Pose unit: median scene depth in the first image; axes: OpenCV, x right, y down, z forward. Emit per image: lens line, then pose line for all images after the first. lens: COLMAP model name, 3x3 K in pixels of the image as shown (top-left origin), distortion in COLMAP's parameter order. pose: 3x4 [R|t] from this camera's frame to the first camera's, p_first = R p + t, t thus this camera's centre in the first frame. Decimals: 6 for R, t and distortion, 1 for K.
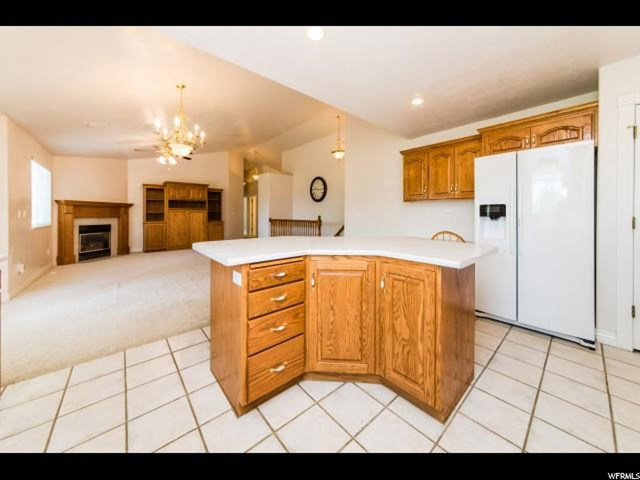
lens RADIAL K [[225.4, 0, 352.1], [0, 225.4, 213.2], [0, 0, 1]] dist [0.013128, 0.000086]
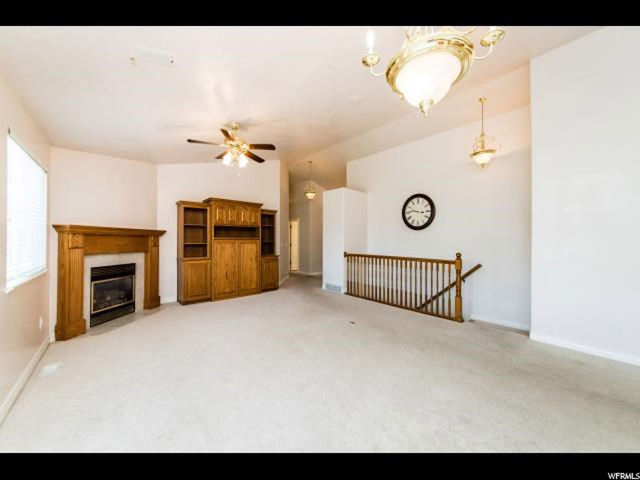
lens RADIAL K [[235.9, 0, 351.0], [0, 235.9, 239.0], [0, 0, 1]] dist [0.000494, 0.000038]
pose [[0.999946, 0.009618, -0.004025, -0.483321], [-0.009623, 0.999953, -0.001138, -0.024858], [0.004014, 0.001176, 0.999991, 0.367654]]
